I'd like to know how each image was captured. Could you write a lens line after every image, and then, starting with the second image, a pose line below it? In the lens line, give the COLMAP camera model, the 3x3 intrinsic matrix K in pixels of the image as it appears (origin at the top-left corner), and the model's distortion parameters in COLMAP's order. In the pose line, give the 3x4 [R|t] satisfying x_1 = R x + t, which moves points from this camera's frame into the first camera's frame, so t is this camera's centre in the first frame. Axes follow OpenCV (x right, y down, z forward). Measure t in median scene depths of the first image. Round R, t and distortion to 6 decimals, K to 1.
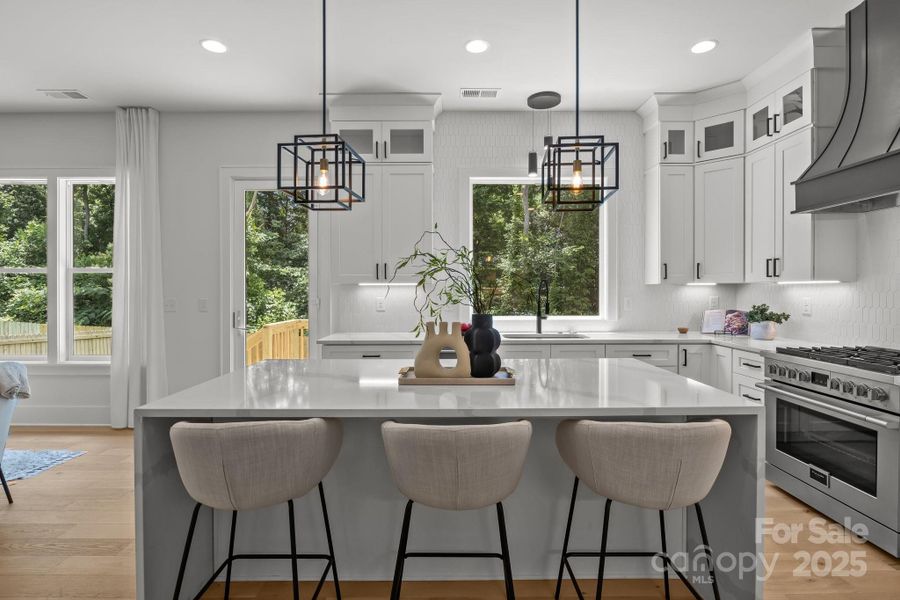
lens RADIAL K [[446.0, 0, 450.1], [0, 446.0, 295.1], [0, 0, 1]] dist [-0.005110, -0.000292]
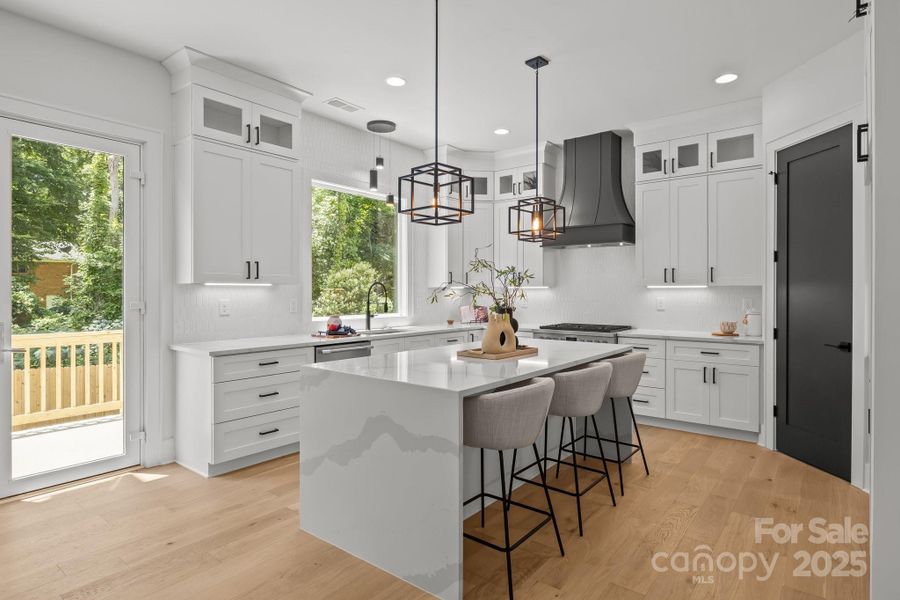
lens RADIAL K [[491.8, 0, 449.9], [0, 491.8, 297.1], [0, 0, 1]] dist [-0.004019, -0.000310]
pose [[0.626806, -0.005519, 0.779156, -0.672026], [0.005264, 0.999982, 0.002849, 0.000188], [-0.779158, 0.002316, 0.626823, 0.070077]]
